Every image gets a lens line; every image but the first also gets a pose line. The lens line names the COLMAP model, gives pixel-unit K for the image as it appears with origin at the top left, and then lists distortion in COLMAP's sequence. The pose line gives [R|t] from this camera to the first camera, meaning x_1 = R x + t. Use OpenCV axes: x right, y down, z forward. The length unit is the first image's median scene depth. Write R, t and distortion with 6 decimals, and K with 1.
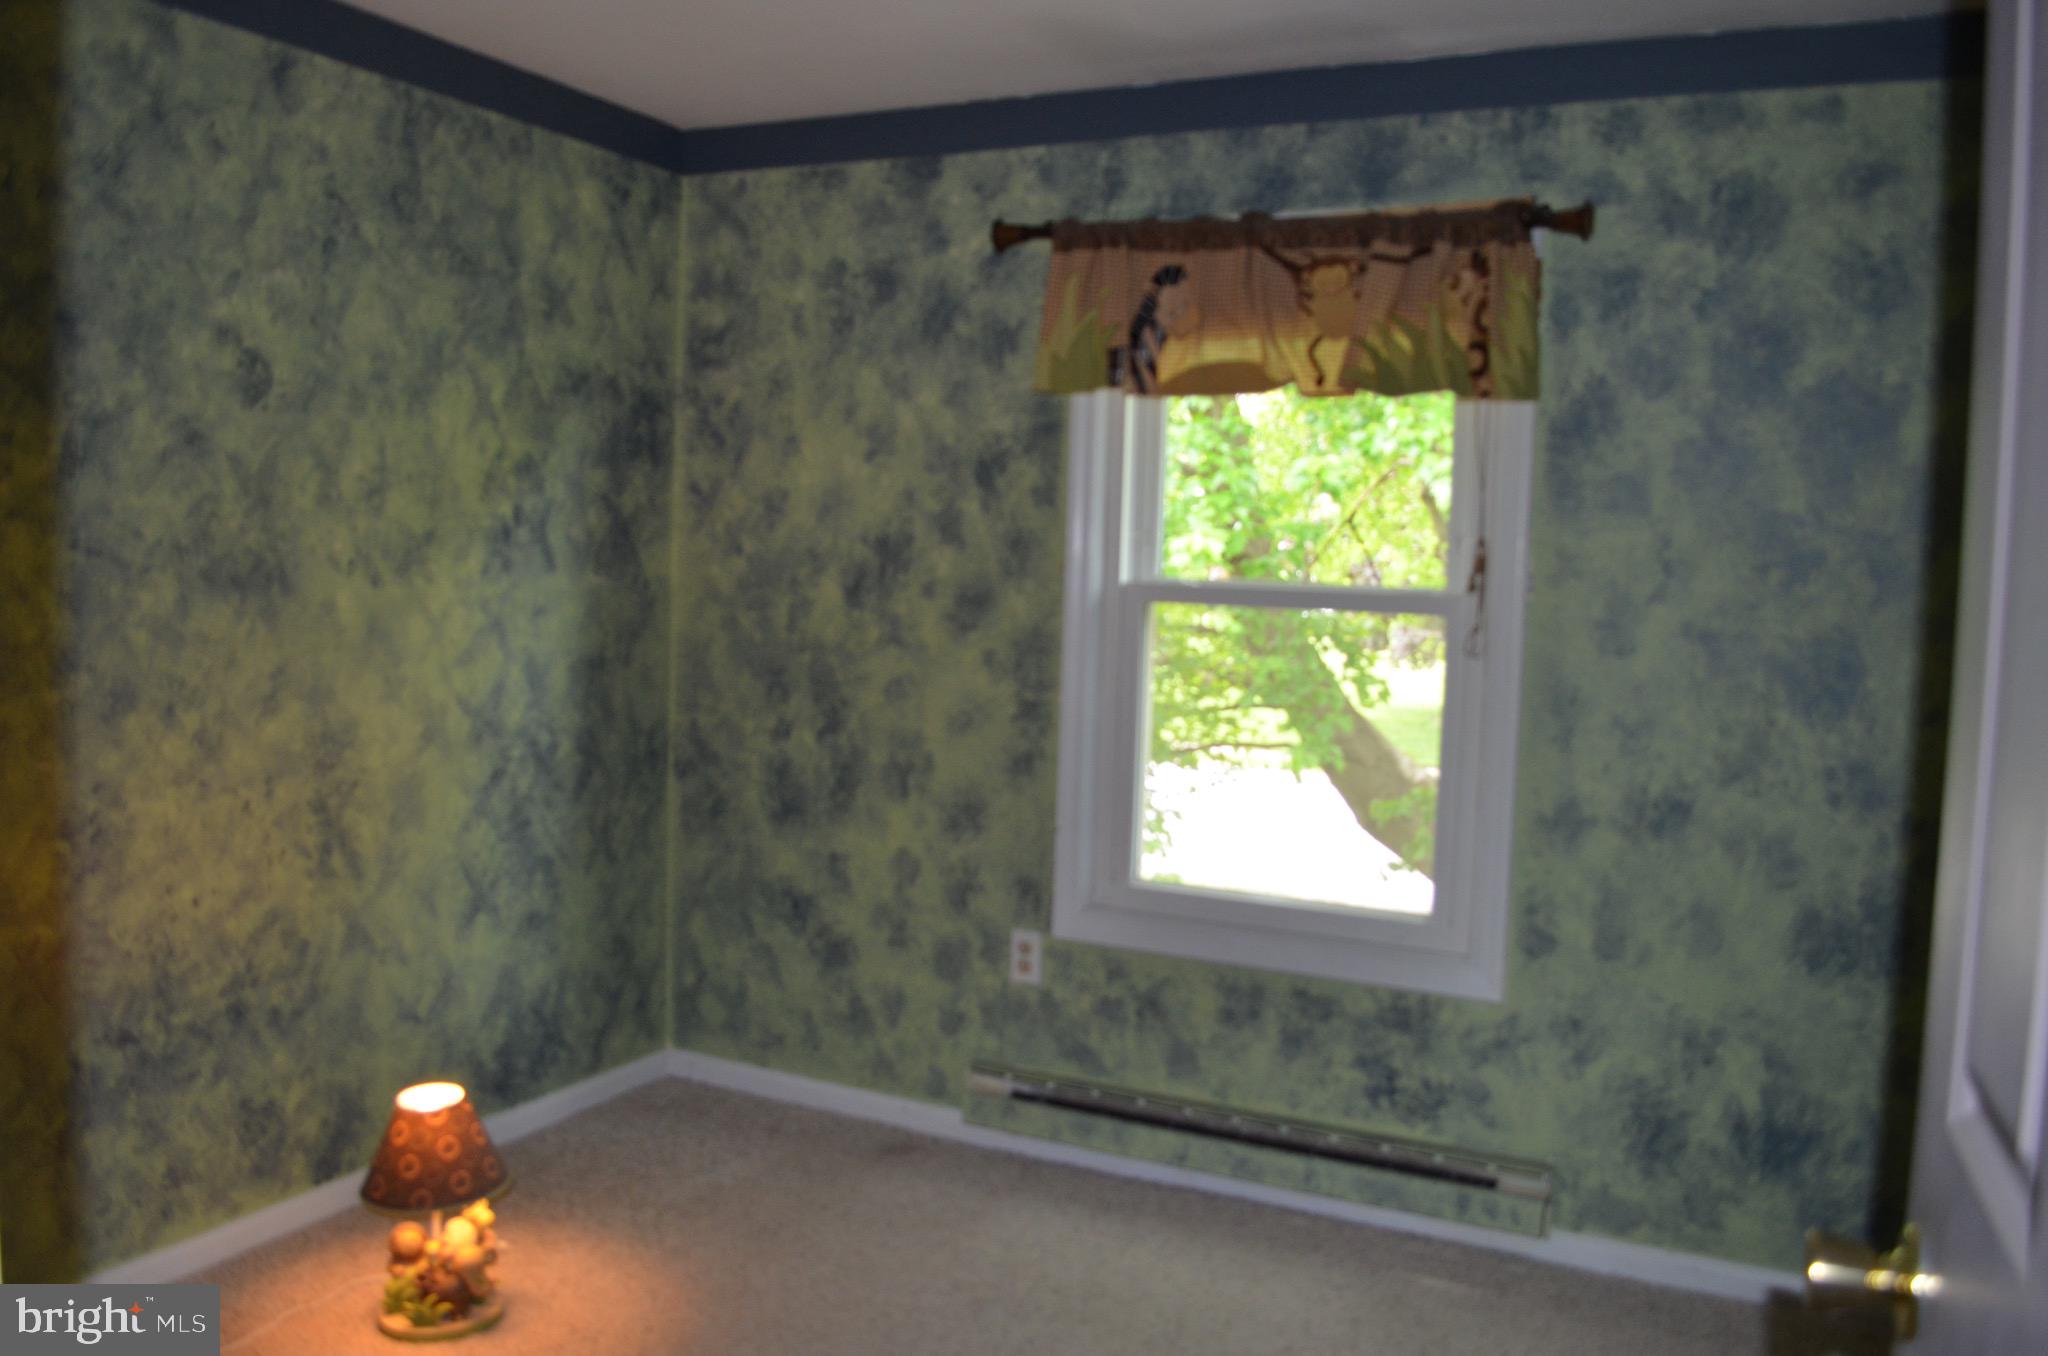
lens RADIAL K [[1636.7, 0, 1021.2], [0, 1636.7, 679.8], [0, 0, 1]] dist [-0.098628, 0.023753]
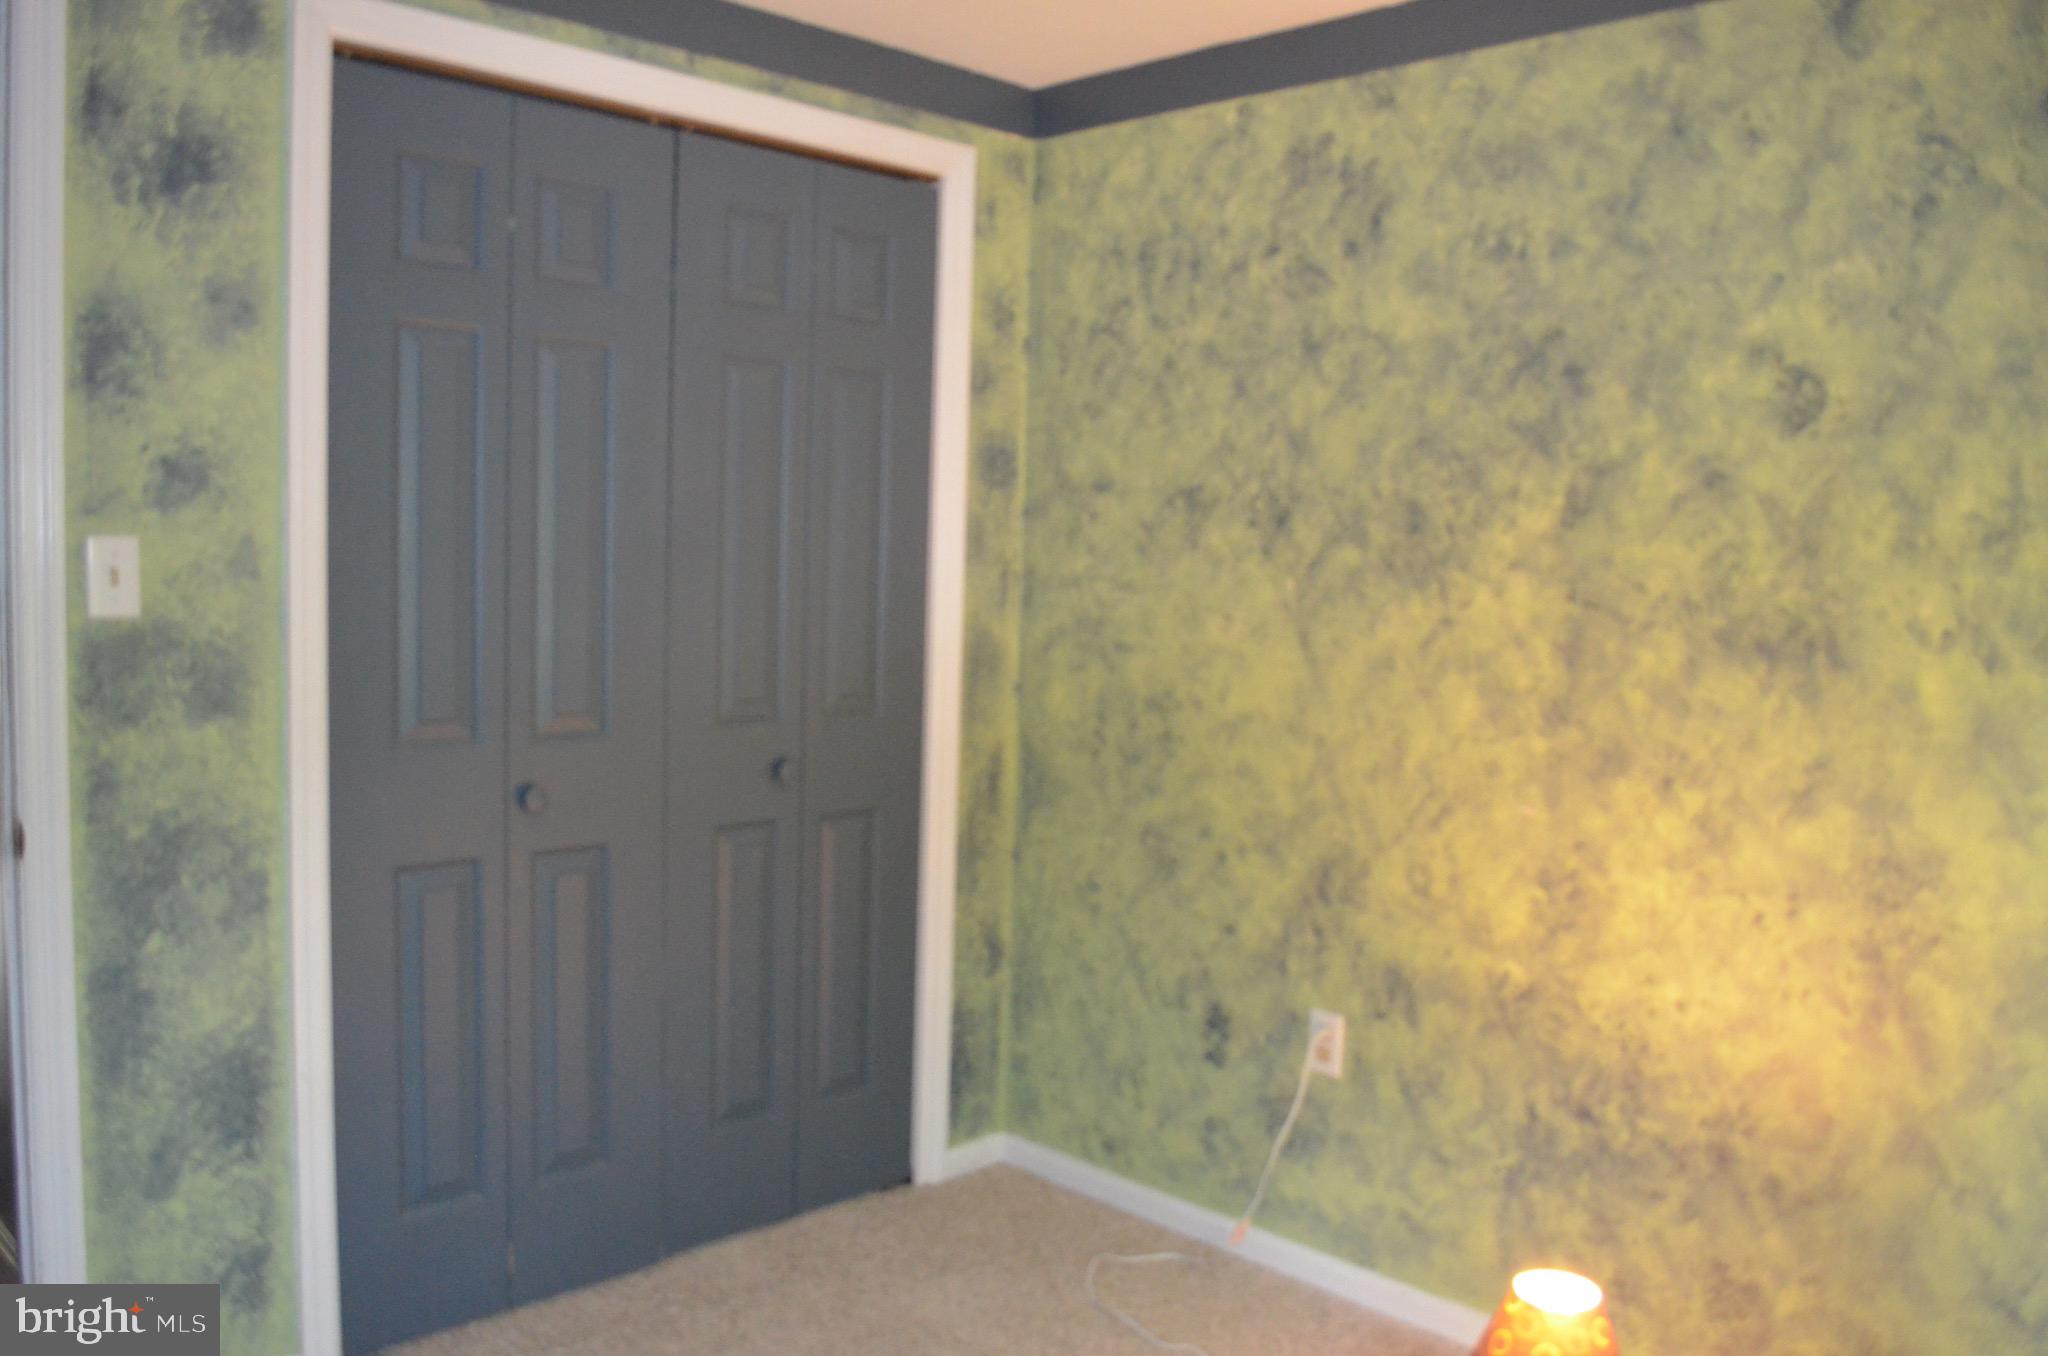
lens RADIAL K [[1636.7, 0, 1019.6], [0, 1636.7, 675.8], [0, 0, 1]] dist [-0.098628, 0.023753]
pose [[-0.341561, 0.033390, -0.939266, 0.431963], [-0.112345, 0.990753, 0.076074, -0.067571], [0.933121, 0.131506, -0.334651, 0.930065]]
